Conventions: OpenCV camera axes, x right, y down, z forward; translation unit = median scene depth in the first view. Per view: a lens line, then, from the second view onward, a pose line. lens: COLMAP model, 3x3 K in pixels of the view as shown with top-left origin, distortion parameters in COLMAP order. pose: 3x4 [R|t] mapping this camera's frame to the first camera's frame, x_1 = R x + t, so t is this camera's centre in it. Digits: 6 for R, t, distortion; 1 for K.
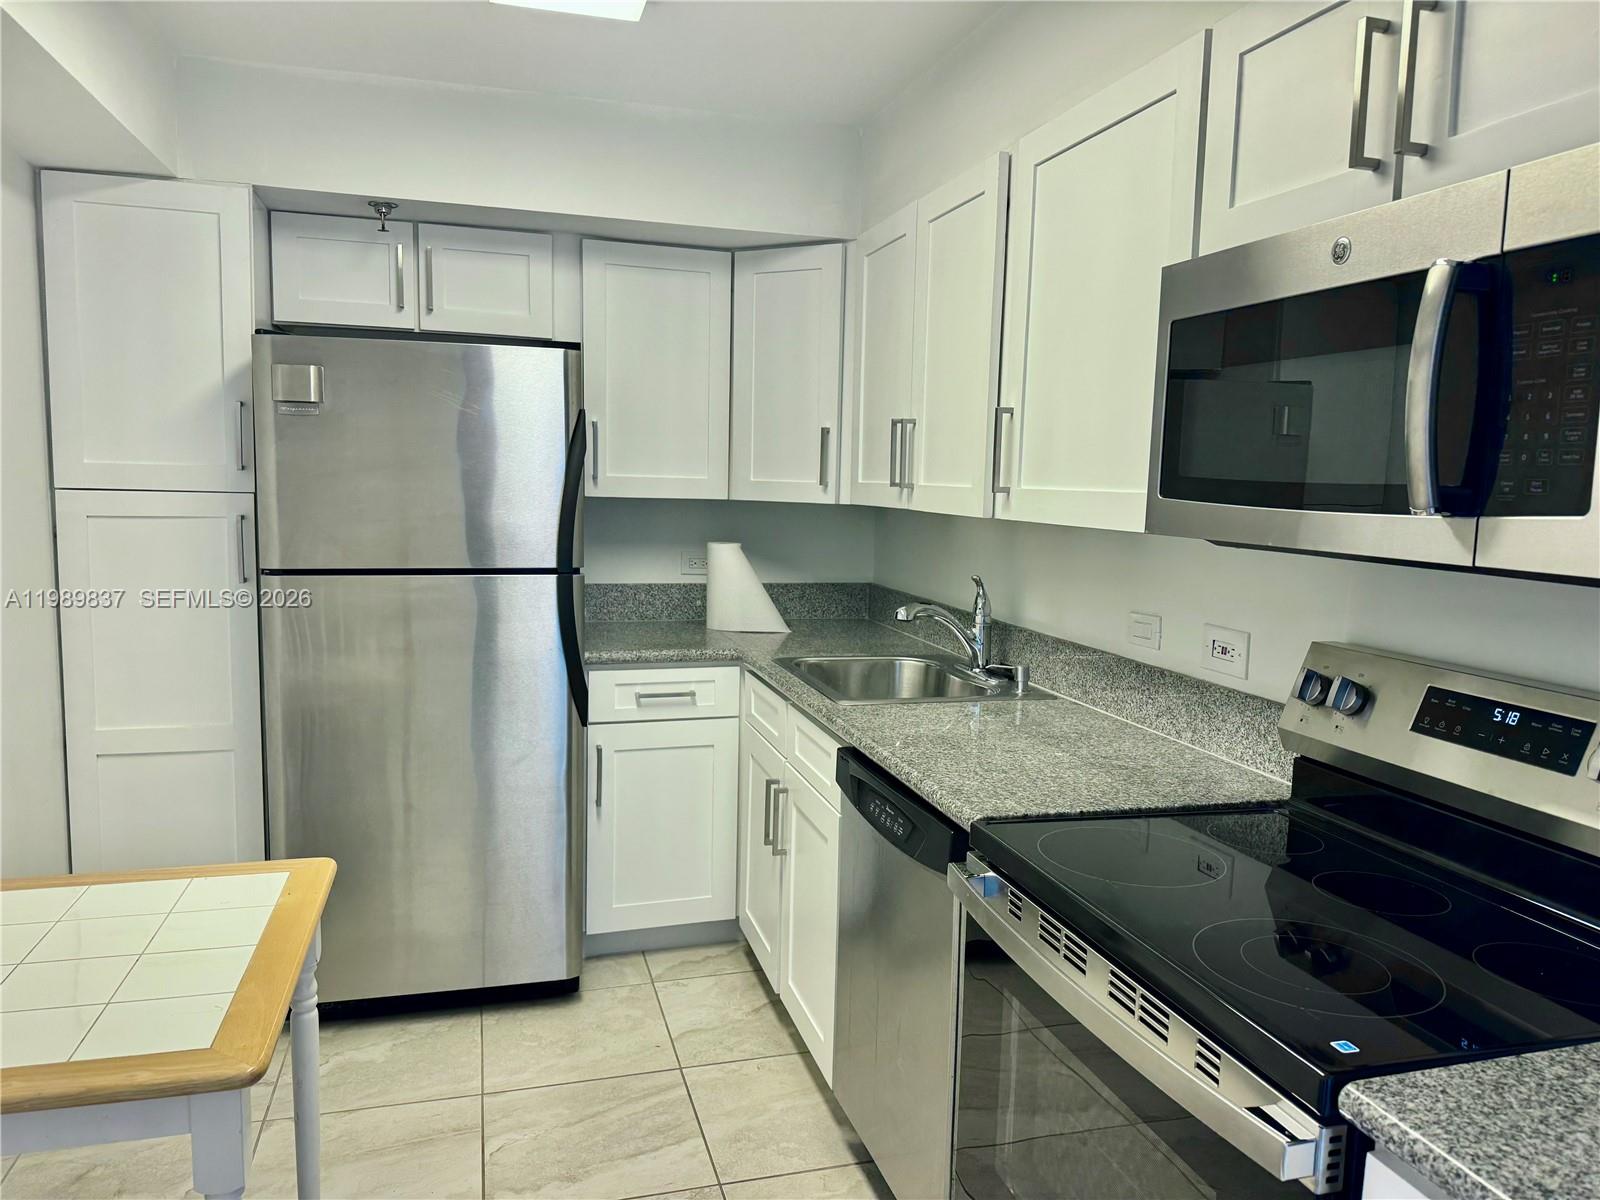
lens RADIAL K [[1105.2, 0, 795.1], [0, 1105.2, 591.4], [0, 0, 1]] dist [0.133131, -0.181721]
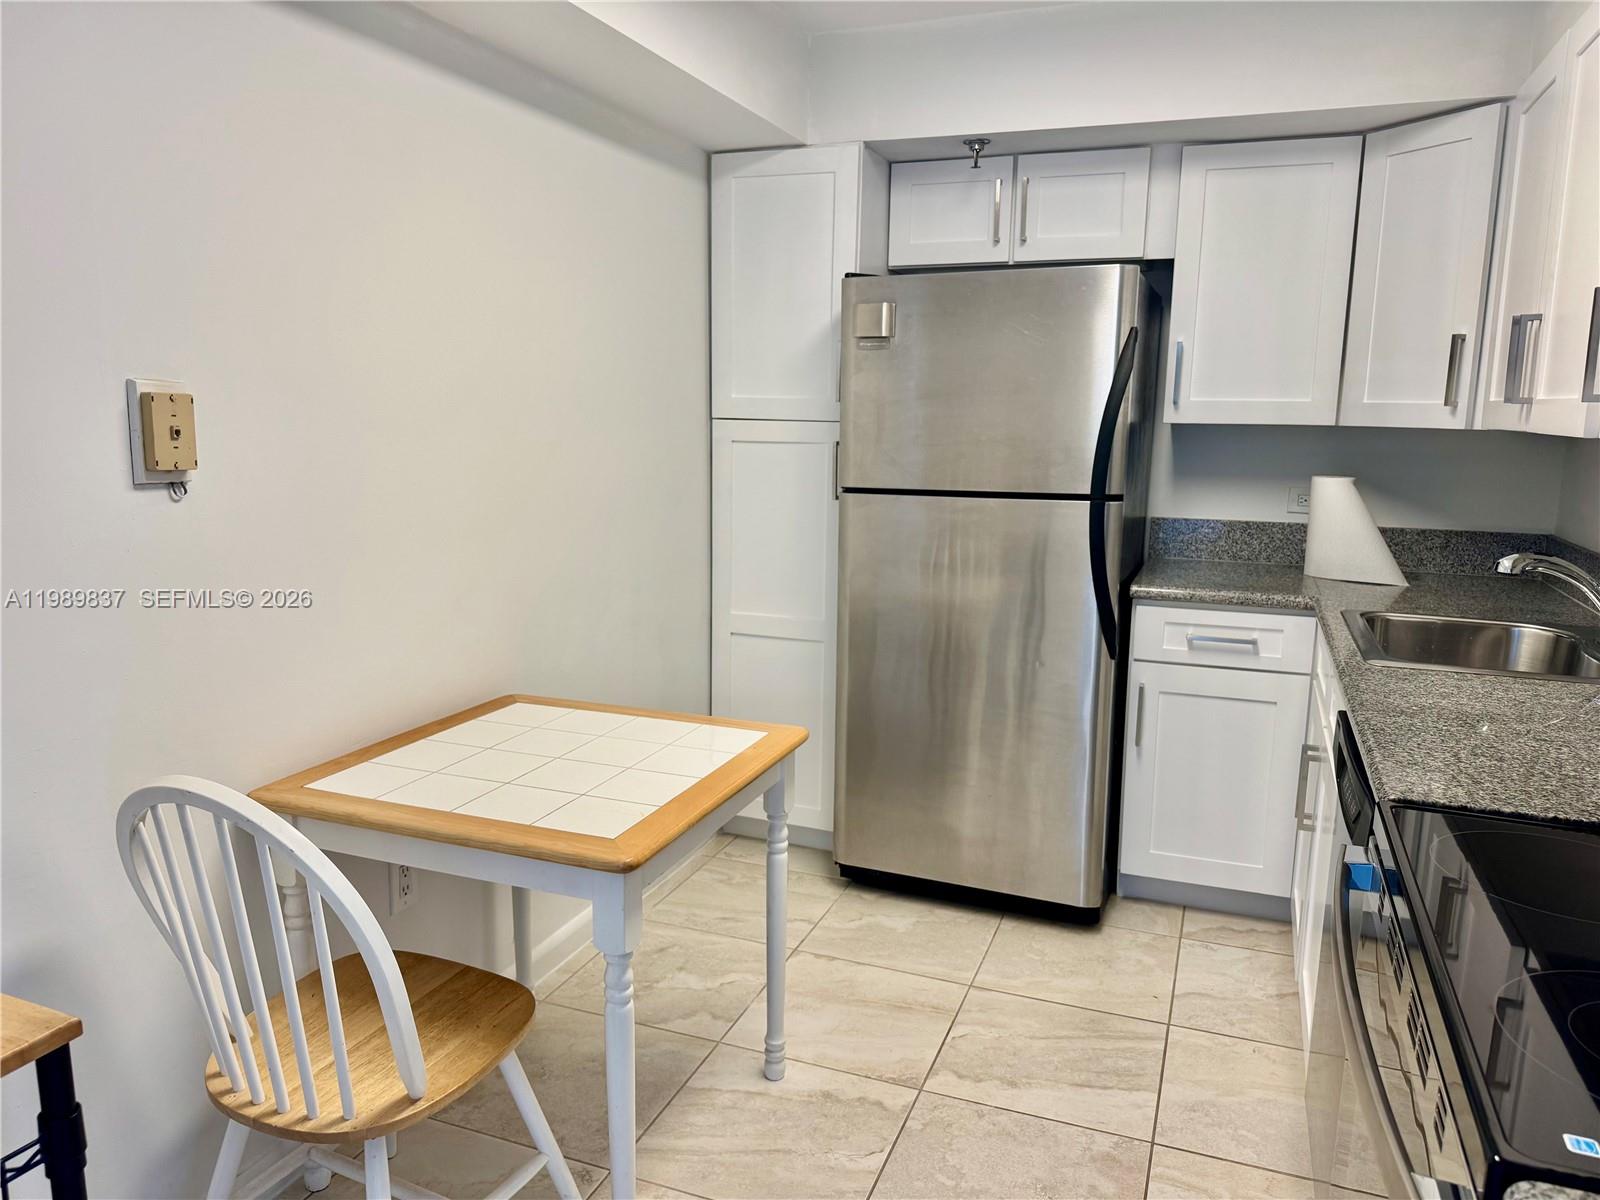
lens RADIAL K [[1105.2, 0, 795.1], [0, 1105.2, 591.4], [0, 0, 1]] dist [0.133131, -0.181721]
pose [[0.815200, 0.084777, -0.572942, 0.129845], [-0.055760, 0.996122, 0.068057, 0.010677], [0.576489, -0.023533, 0.816766, 0.041662]]
